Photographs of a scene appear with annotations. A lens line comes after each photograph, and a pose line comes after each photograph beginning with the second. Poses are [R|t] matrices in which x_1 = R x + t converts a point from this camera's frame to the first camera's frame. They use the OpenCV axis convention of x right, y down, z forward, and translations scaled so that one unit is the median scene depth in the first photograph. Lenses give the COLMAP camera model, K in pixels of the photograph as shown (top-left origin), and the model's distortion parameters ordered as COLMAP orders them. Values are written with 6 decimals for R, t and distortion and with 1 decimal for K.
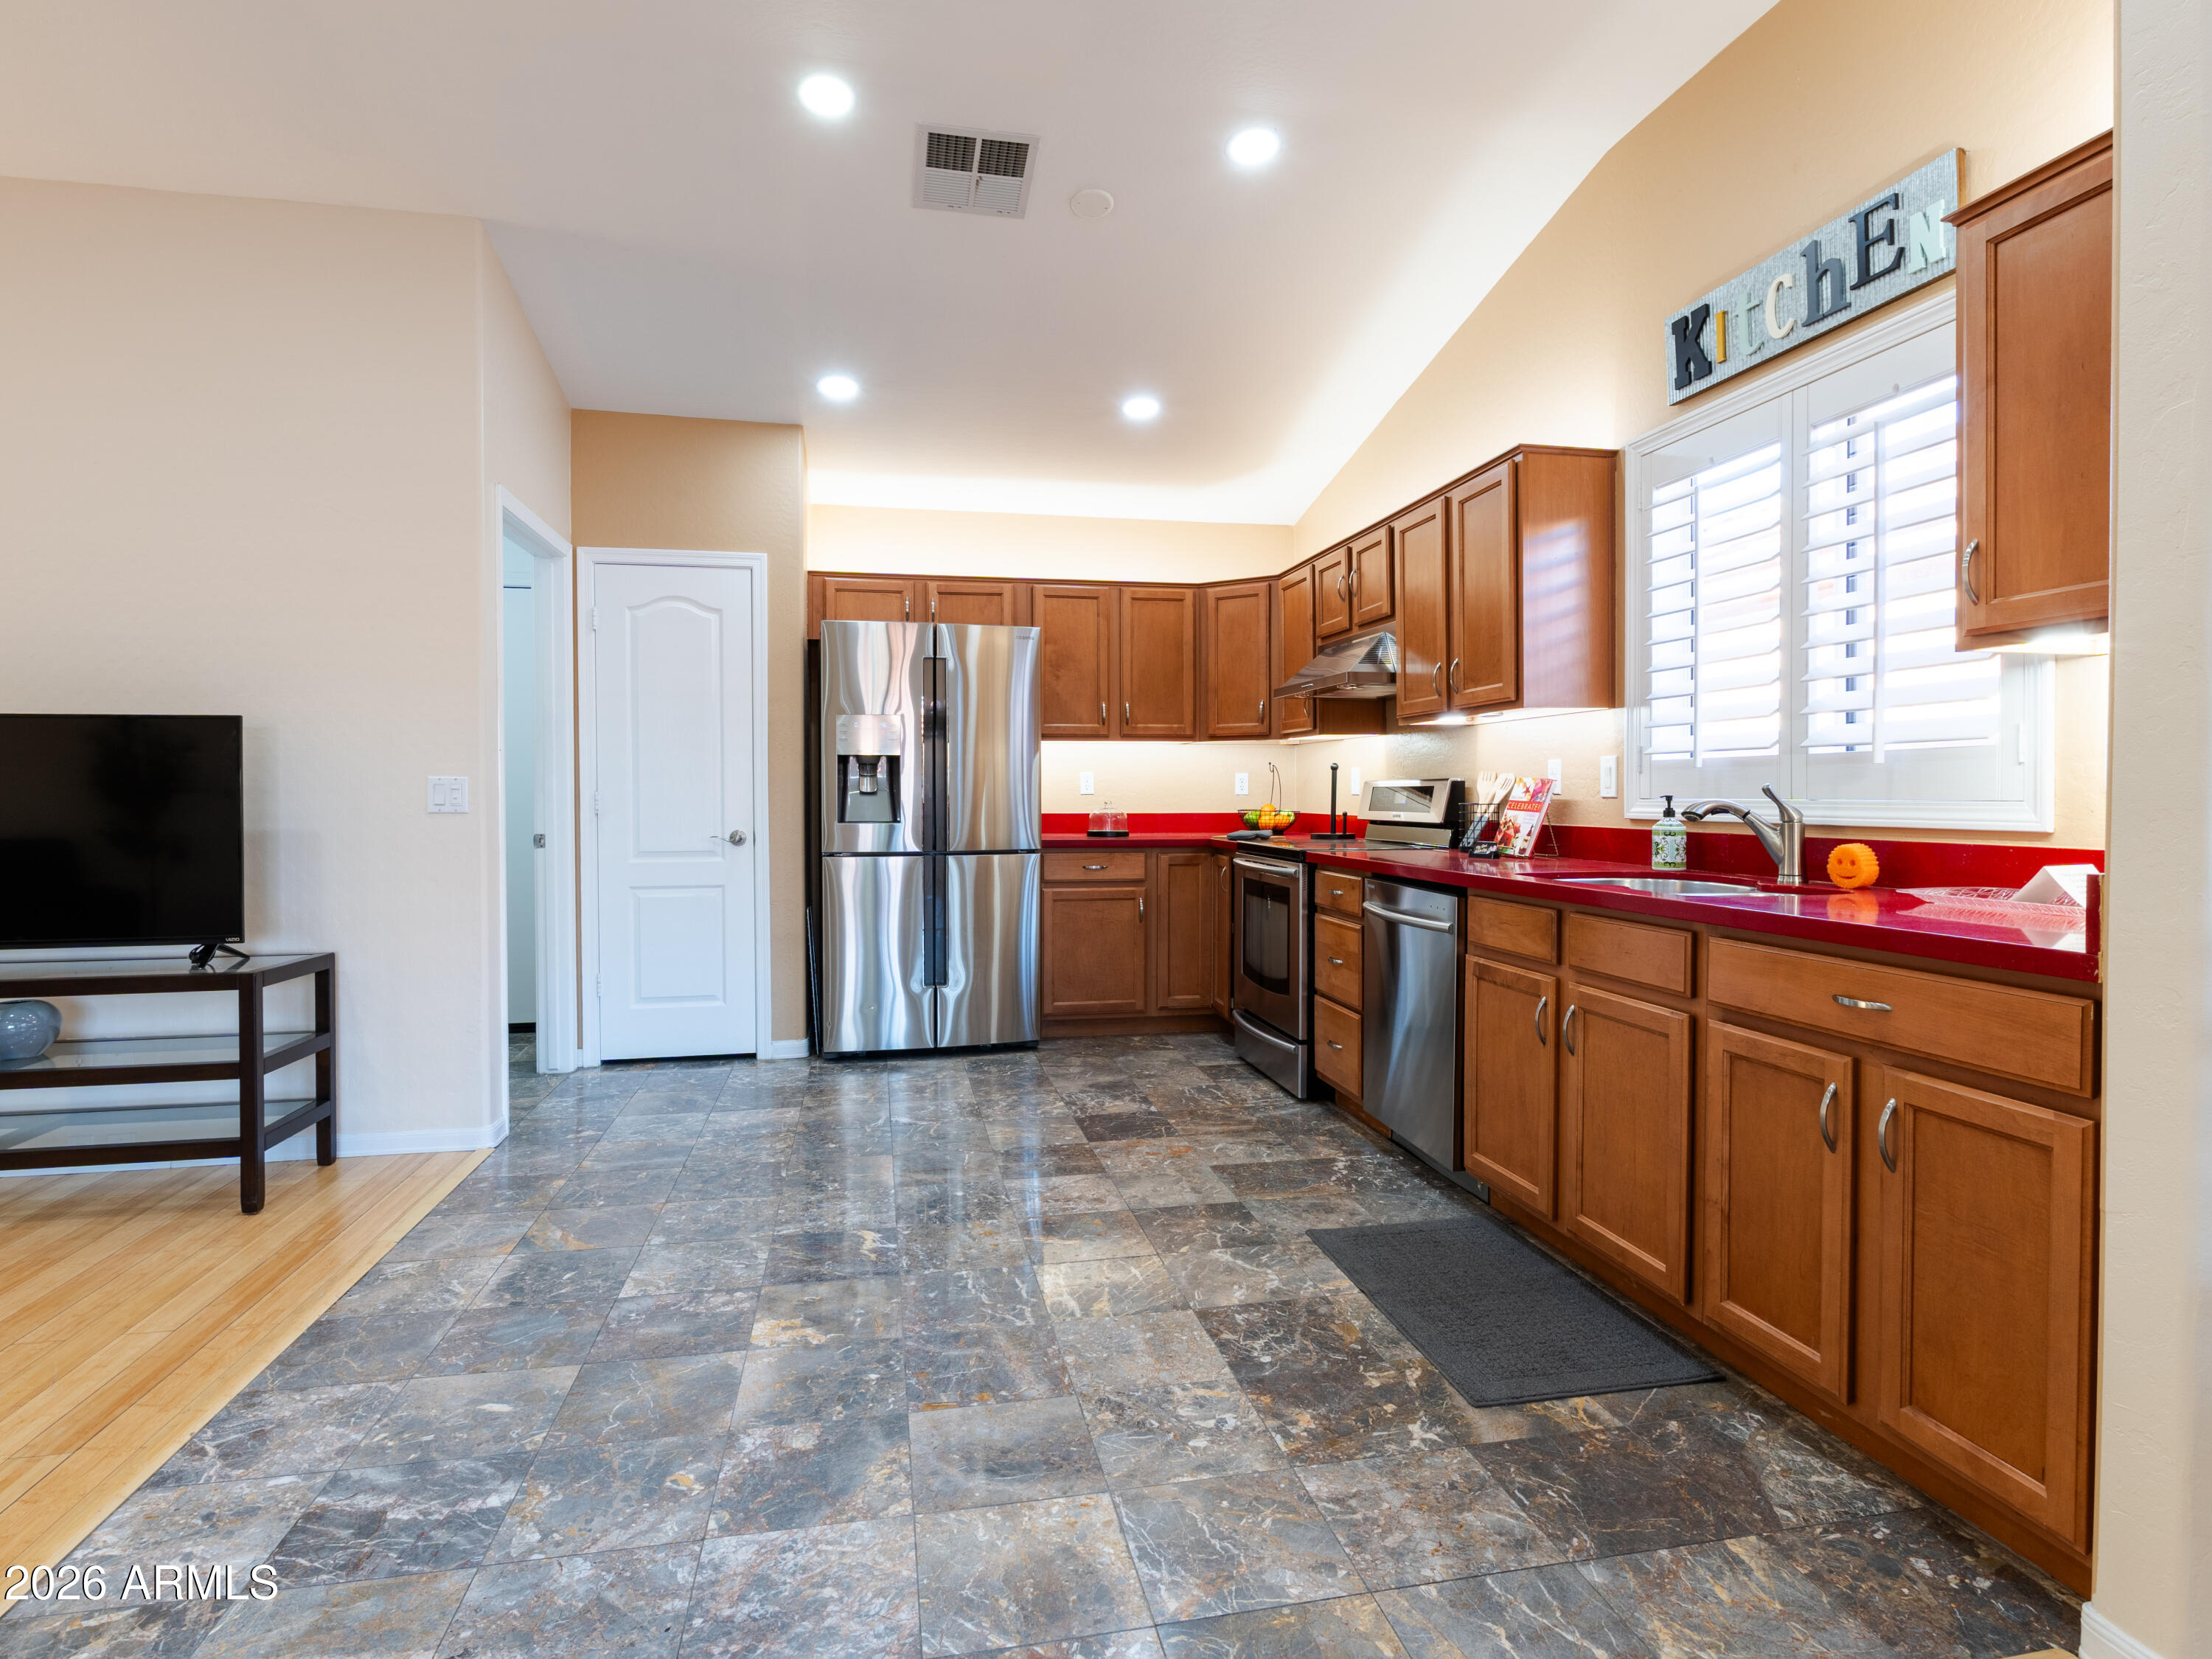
lens RADIAL K [[1167.0, 0, 1114.5], [0, 1167.0, 812.3], [0, 0, 1]] dist [-0.007955, 0.001022]
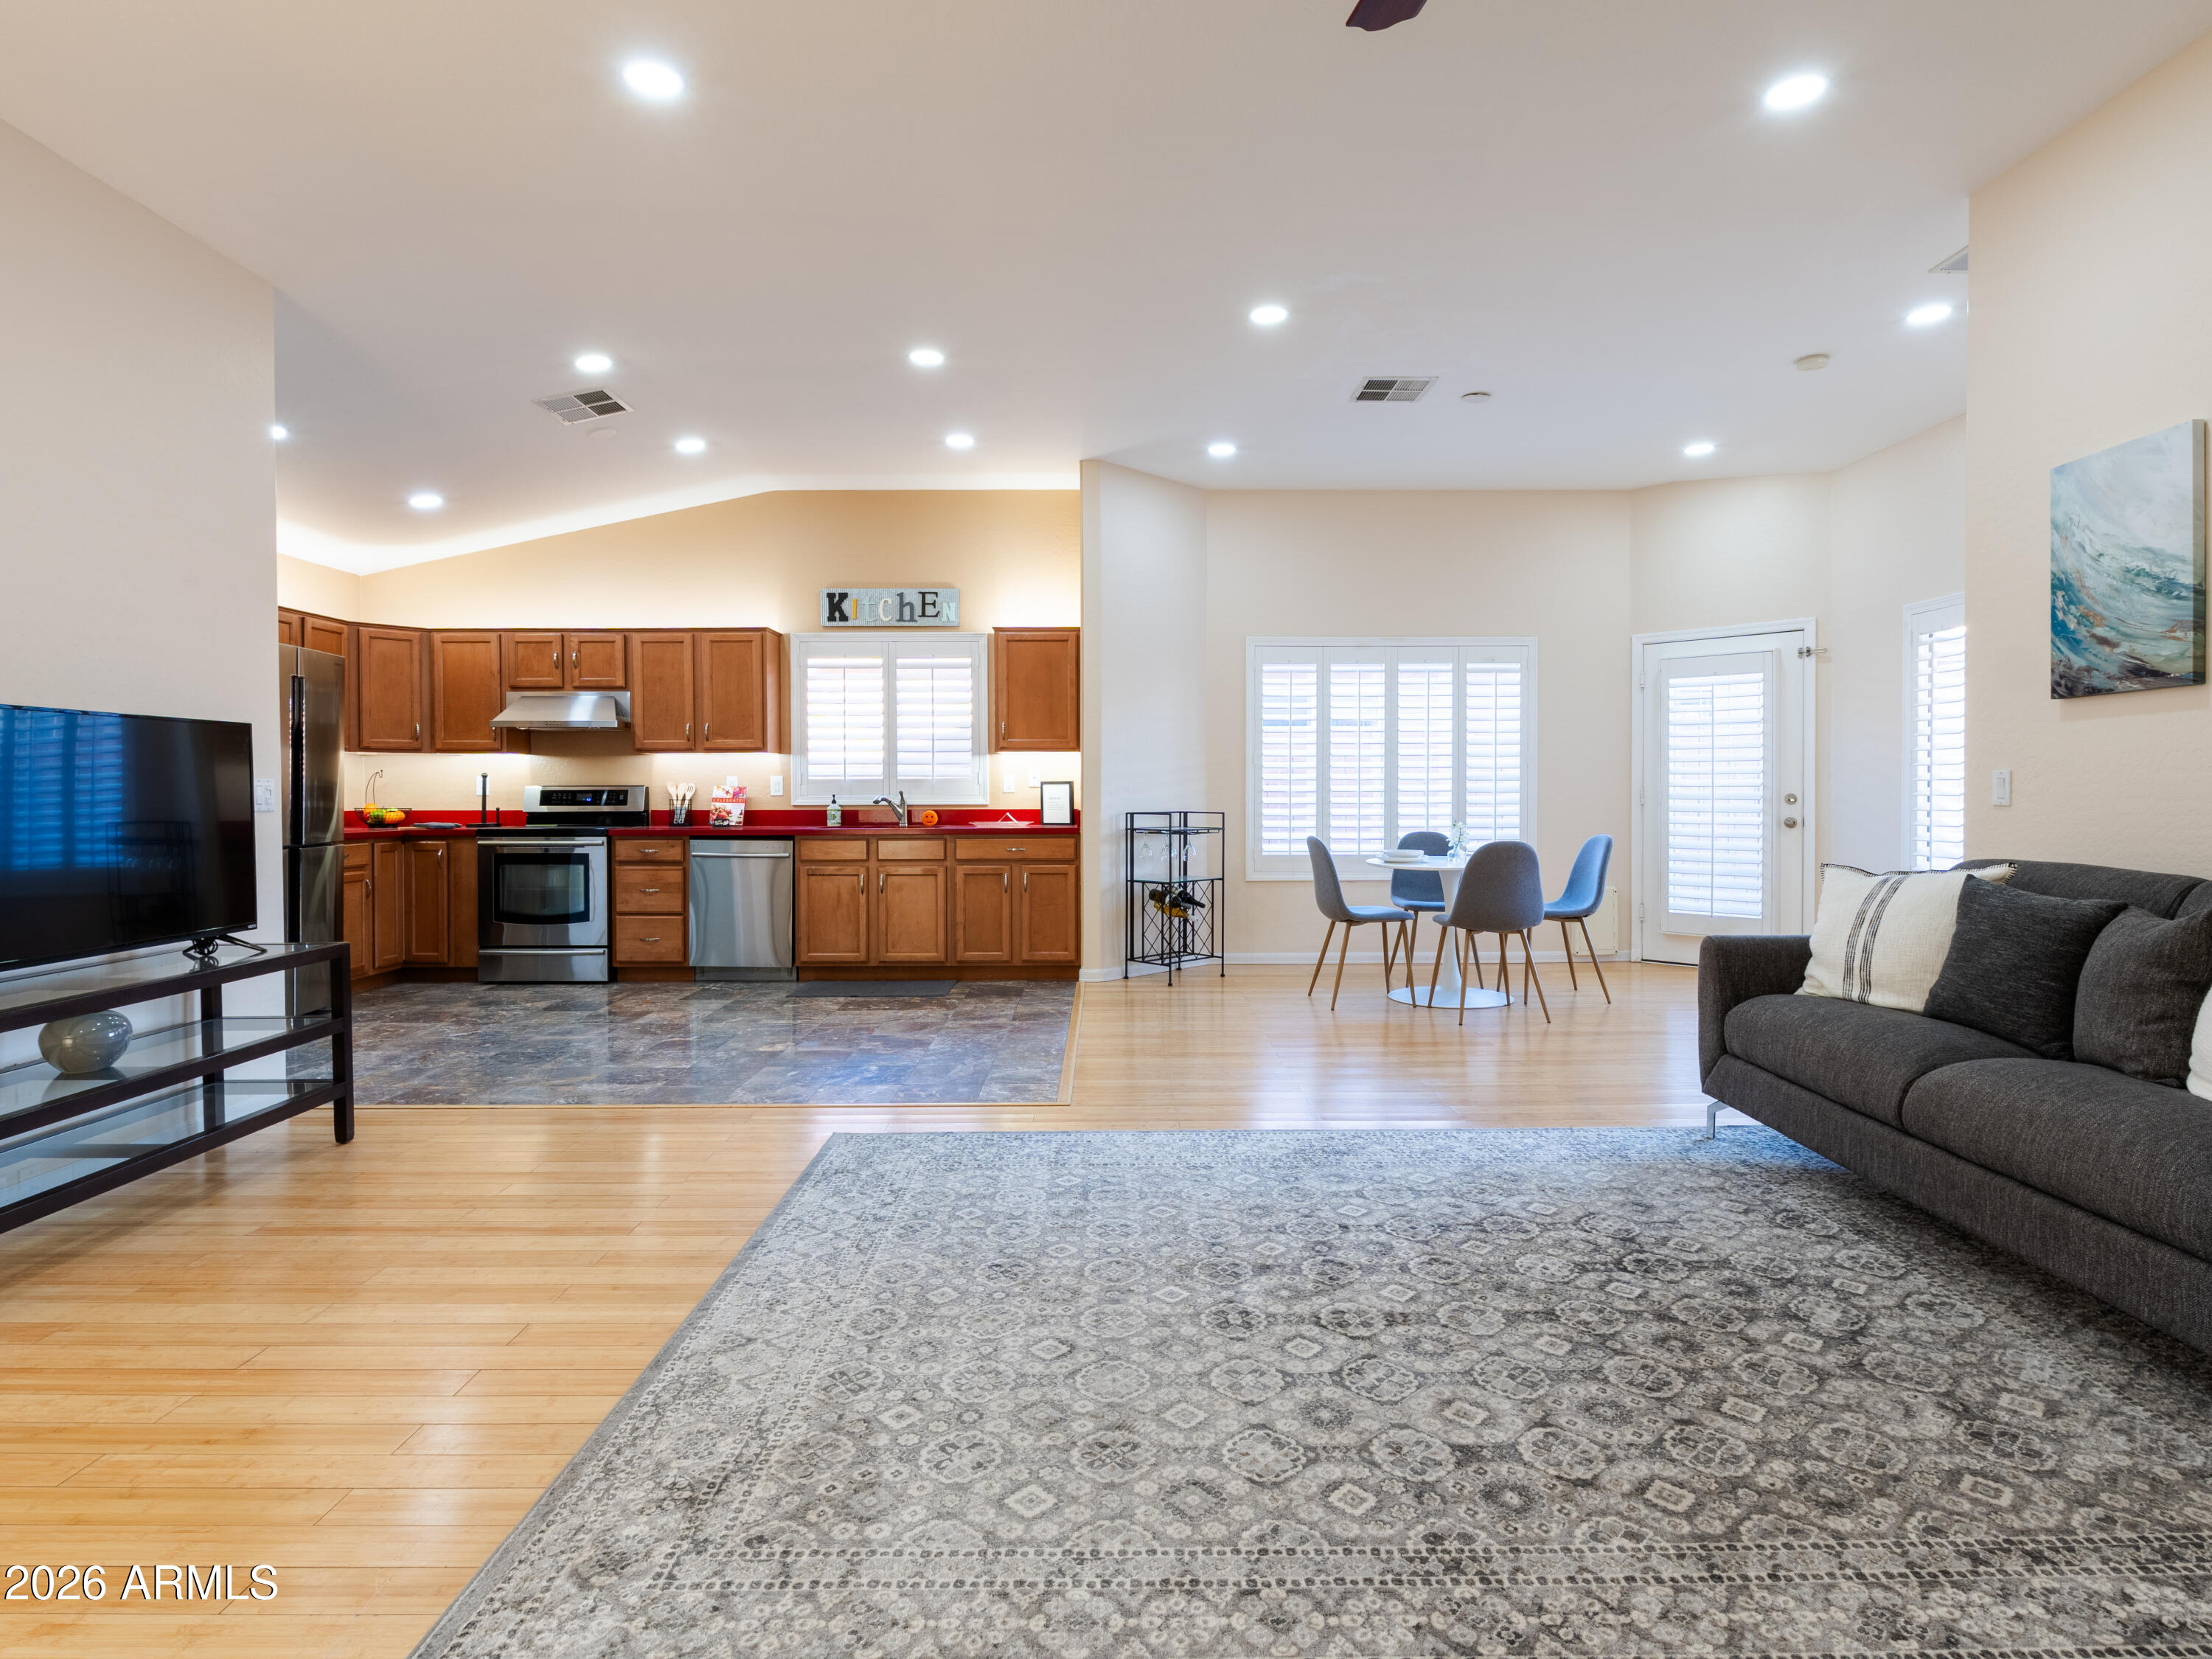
lens RADIAL K [[1167.0, 0, 1114.3], [0, 1167.0, 816.7], [0, 0, 1]] dist [-0.007955, 0.001022]
pose [[0.196876, -0.020146, 0.980221, -1.643540], [0.017817, 0.999697, 0.016968, 0.000739], [-0.980267, 0.014124, 0.197175, -0.022767]]
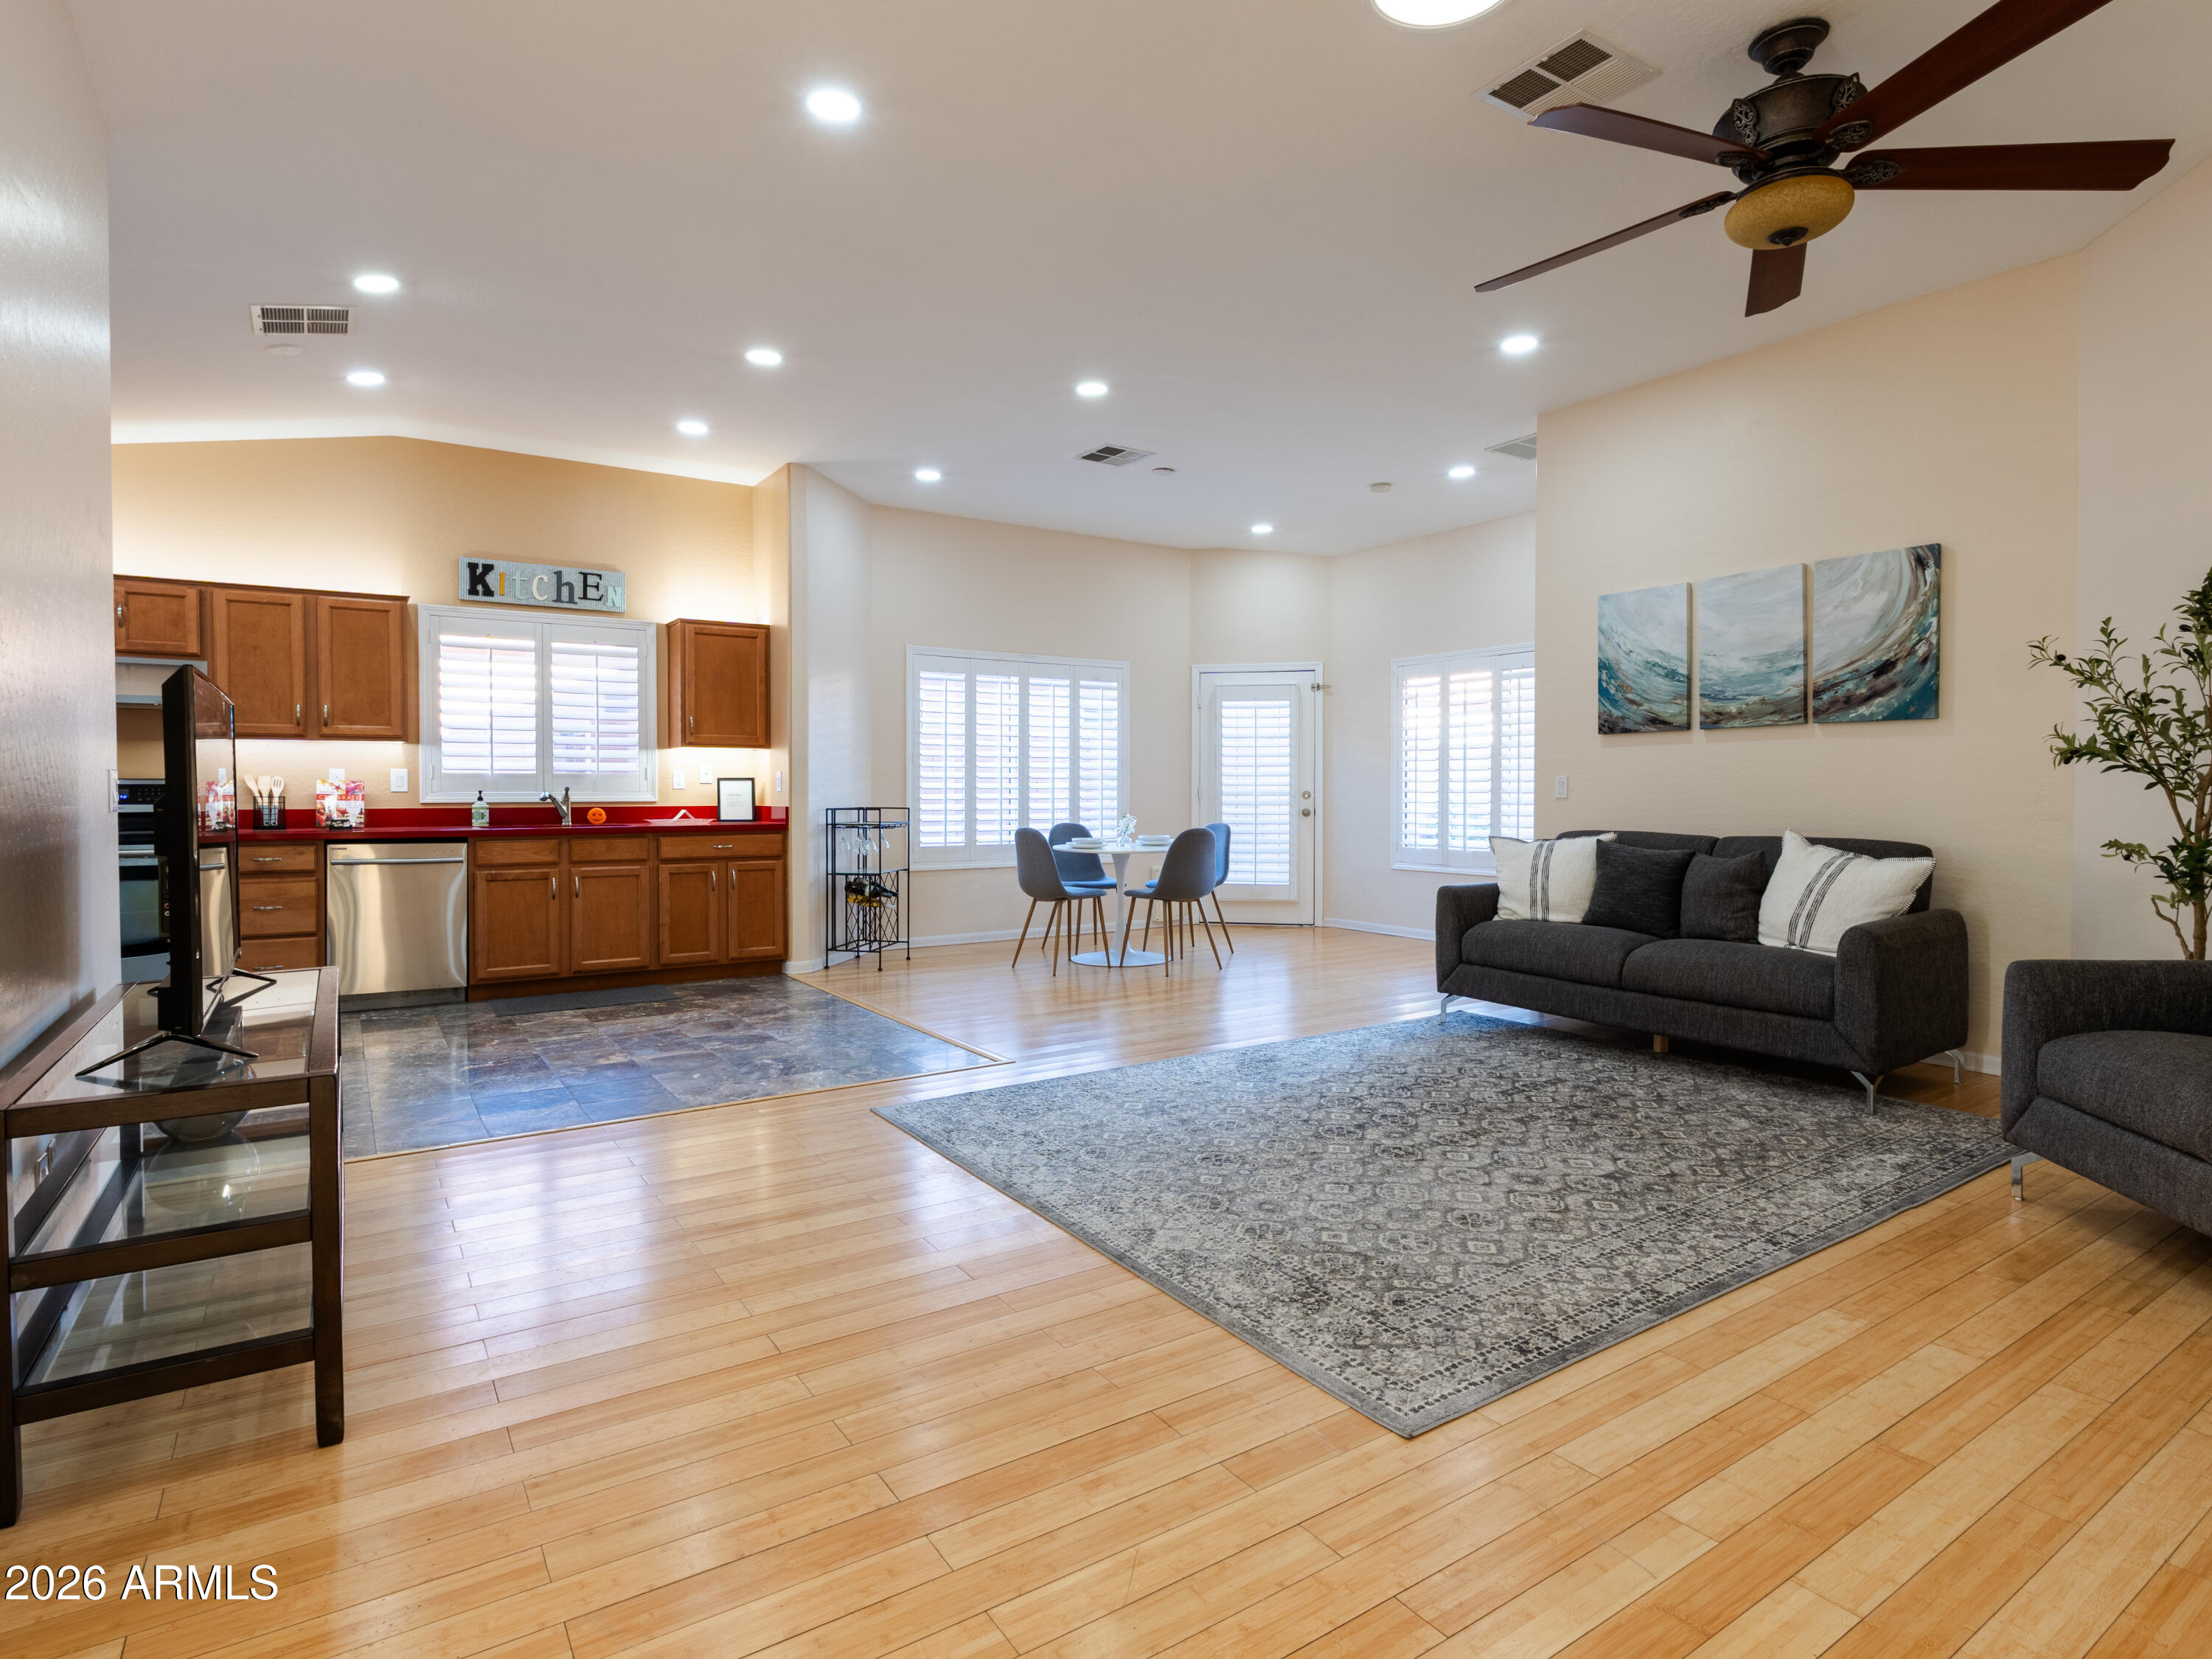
lens RADIAL K [[1167.0, 0, 1116.4], [0, 1167.0, 815.2], [0, 0, 1]] dist [-0.007955, 0.001022]
pose [[-0.379996, -0.020084, 0.924770, -1.798825], [0.015444, 0.999487, 0.028052, -0.010698], [-0.924859, 0.024942, -0.379491, 0.698794]]
